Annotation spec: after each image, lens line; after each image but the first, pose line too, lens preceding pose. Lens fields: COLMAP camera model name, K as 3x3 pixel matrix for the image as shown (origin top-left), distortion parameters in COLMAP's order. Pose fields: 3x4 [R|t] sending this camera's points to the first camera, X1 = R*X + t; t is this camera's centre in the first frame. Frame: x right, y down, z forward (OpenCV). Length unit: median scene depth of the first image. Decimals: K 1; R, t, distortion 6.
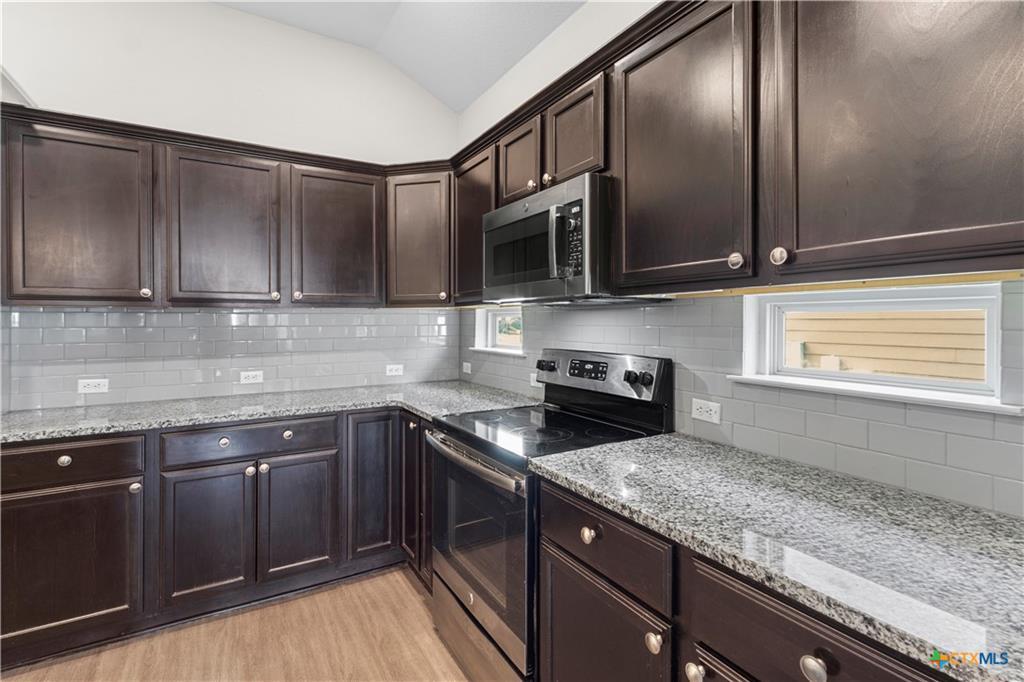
lens RADIAL K [[476.6, 0, 510.6], [0, 476.6, 331.2], [0, 0, 1]] dist [0.001207, 0.001578]
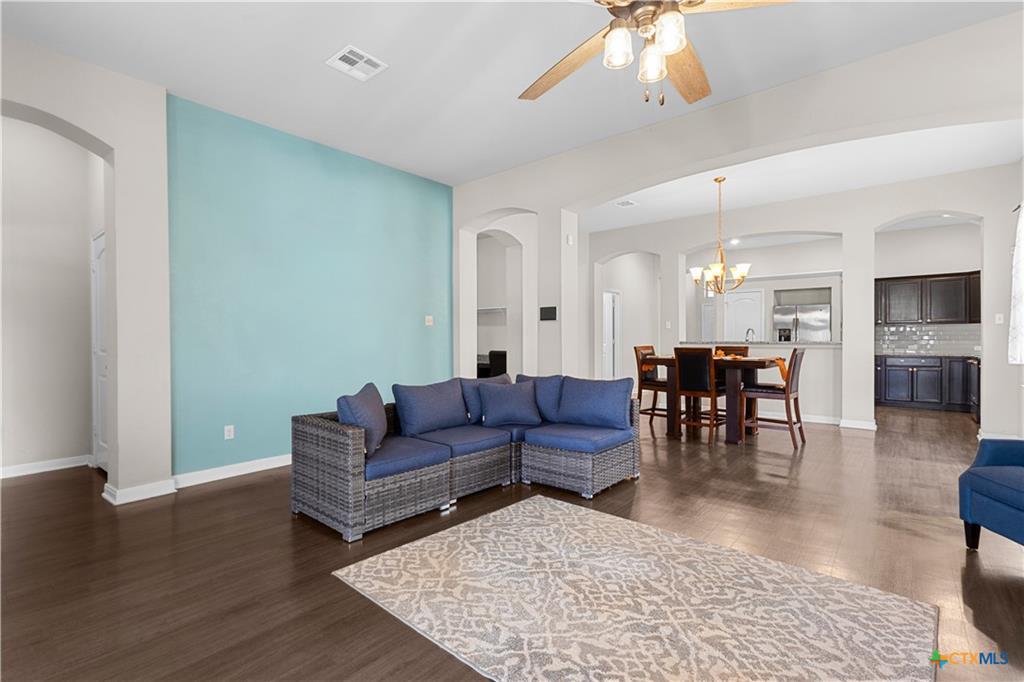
lens RADIAL K [[476.6, 0, 510.8], [0, 476.6, 339.3], [0, 0, 1]] dist [0.001207, 0.001578]
pose [[0.310253, 0.006553, -0.950632, 1.944250], [-0.012763, 0.999915, 0.002727, 0.087072], [0.950568, 0.011287, 0.310310, -2.994404]]
